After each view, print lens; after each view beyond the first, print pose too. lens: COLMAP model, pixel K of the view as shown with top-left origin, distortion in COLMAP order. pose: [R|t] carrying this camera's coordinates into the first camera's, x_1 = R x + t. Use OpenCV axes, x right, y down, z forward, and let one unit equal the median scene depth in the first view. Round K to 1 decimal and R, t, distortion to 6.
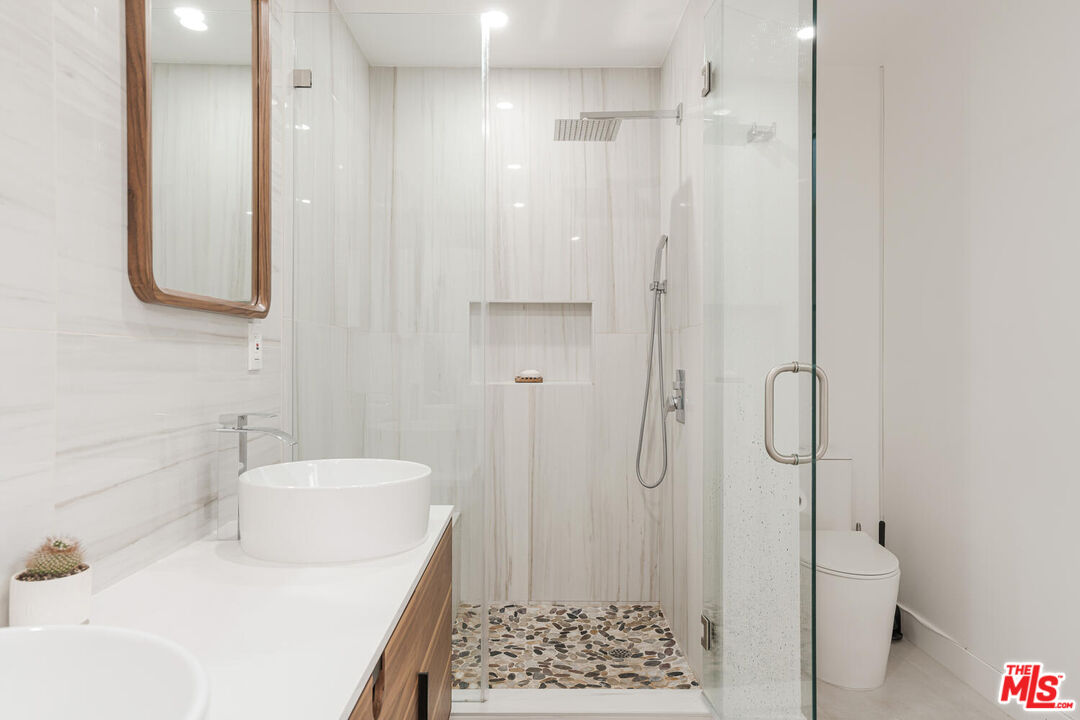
lens RADIAL K [[687.9, 0, 541.2], [0, 687.9, 357.5], [0, 0, 1]] dist [0.006048, 0.004877]
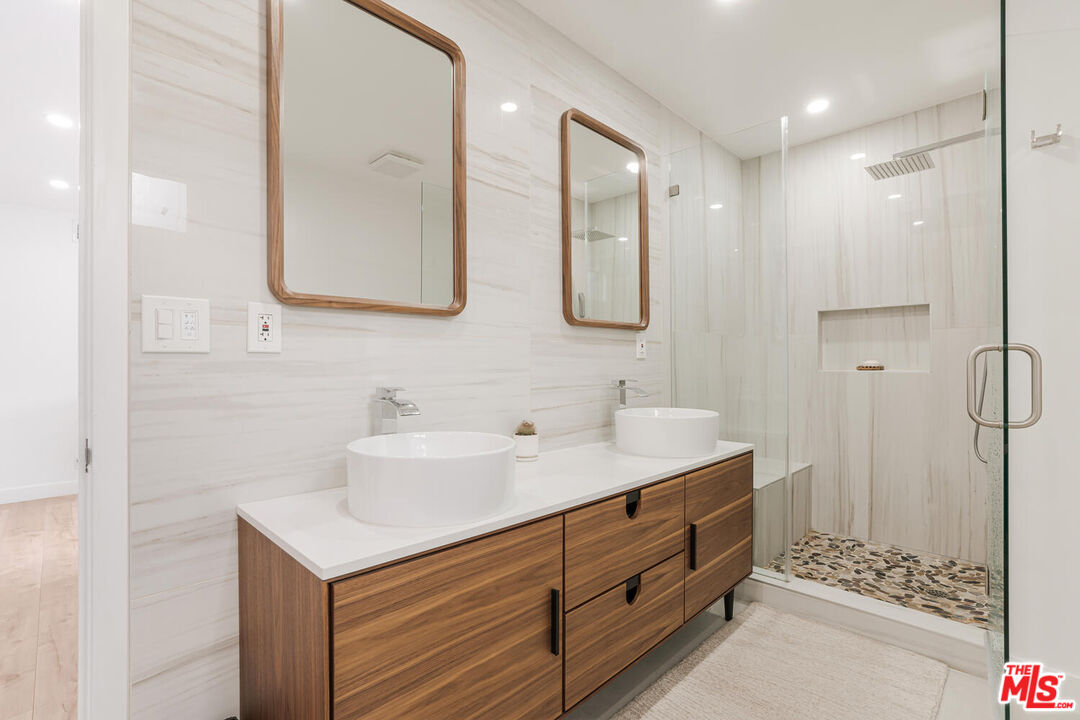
lens RADIAL K [[498.8, 0, 540.2], [0, 498.8, 364.2], [0, 0, 1]] dist [-0.033442, 0.006597]
pose [[0.702523, -0.005835, -0.711637, 0.225761], [0.010851, 0.999938, 0.002514, 0.017609], [0.711578, -0.009489, 0.702543, -0.087050]]
